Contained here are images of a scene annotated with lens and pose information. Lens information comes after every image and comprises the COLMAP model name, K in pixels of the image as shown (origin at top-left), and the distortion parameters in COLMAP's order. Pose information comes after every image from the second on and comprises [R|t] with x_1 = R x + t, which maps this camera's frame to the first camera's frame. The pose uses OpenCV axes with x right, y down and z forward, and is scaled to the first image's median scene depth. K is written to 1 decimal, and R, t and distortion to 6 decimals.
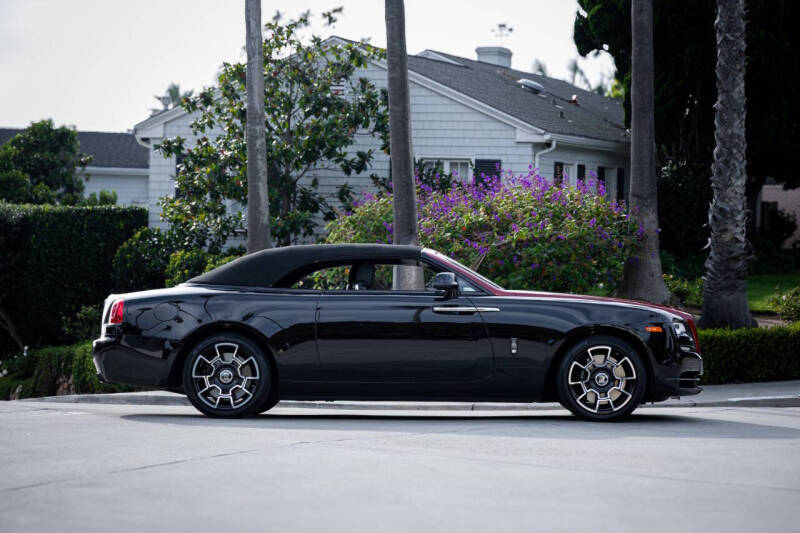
lens RADIAL K [[2221.0, 0, 401.5], [0, 2221.0, 294.7], [0, 0, 1]] dist [0.113168, -0.192598]
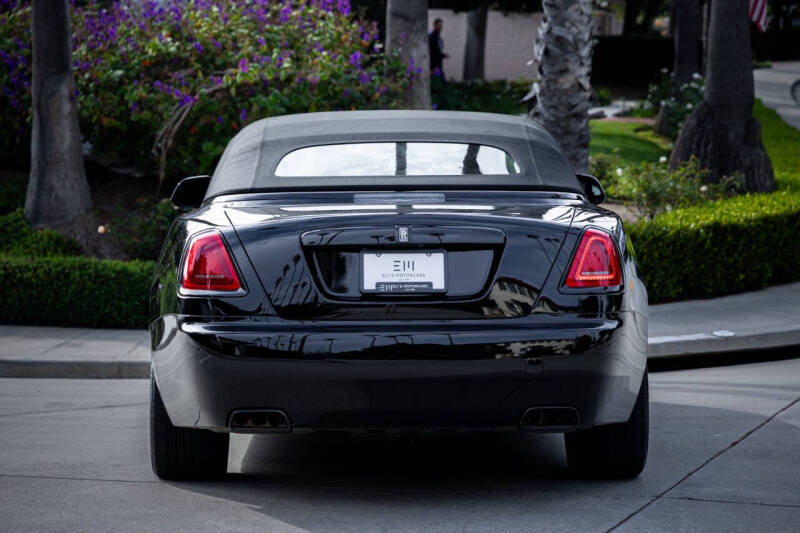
lens RADIAL K [[2442.4, 0, 403.1], [0, 2442.4, 281.5], [0, 0, 1]] dist [0.211204, -0.879523]
pose [[0.972042, -0.010446, 0.234576, -0.063680], [-0.003917, 0.998150, 0.060679, -0.010467], [-0.234776, -0.059901, 0.970202, 0.301795]]
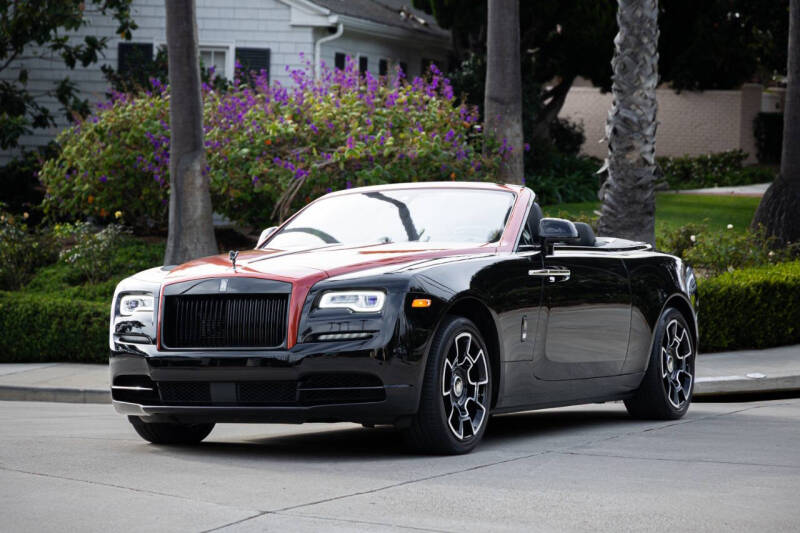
lens RADIAL K [[2642.1, 0, 414.1], [0, 2642.1, 303.0], [0, 0, 1]] dist [0.200395, -1.174351]
pose [[0.988277, -0.001314, 0.152668, -0.055759], [-0.003823, 0.999437, 0.033346, -0.006434], [-0.152626, -0.033539, 0.987715, 0.137611]]
